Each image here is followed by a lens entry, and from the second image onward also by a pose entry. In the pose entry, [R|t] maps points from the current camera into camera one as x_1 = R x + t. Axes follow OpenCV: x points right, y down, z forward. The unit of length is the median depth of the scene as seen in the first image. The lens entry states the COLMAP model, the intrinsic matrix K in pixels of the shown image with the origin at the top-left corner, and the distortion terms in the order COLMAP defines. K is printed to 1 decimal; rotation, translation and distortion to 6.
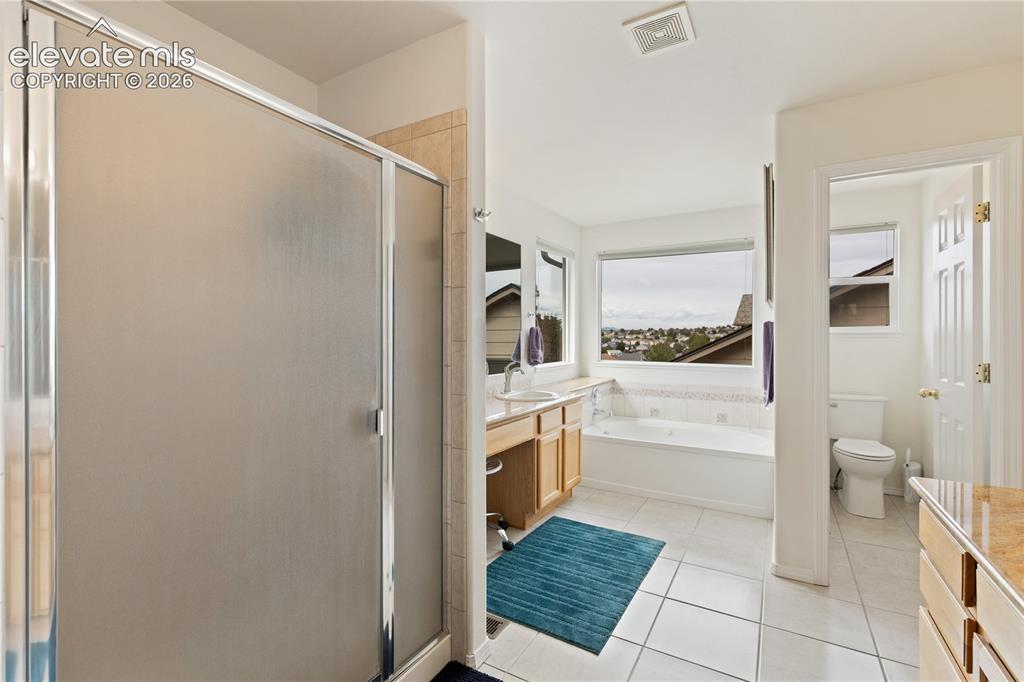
lens RADIAL K [[460.6, 0, 508.2], [0, 460.6, 341.6], [0, 0, 1]] dist [0.009101, 0.000201]
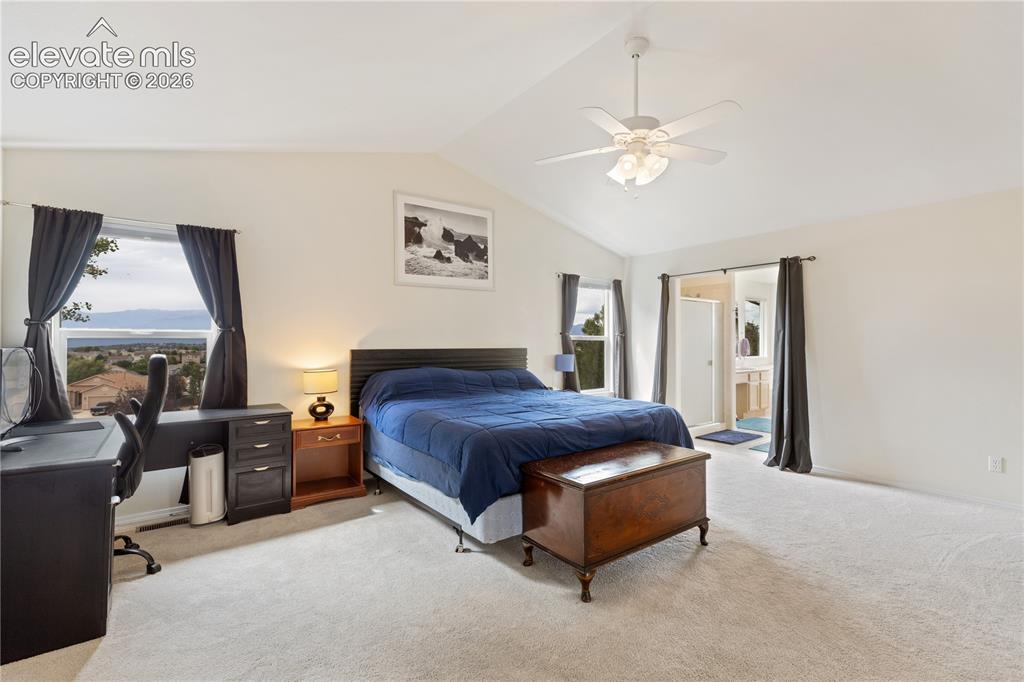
lens RADIAL K [[460.6, 0, 506.2], [0, 460.6, 340.6], [0, 0, 1]] dist [0.009101, 0.000201]
pose [[0.925906, -0.007007, -0.377689, -0.114842], [0.002751, 0.999927, -0.011807, 0.000983], [0.377744, 0.009893, 0.925857, -1.020845]]
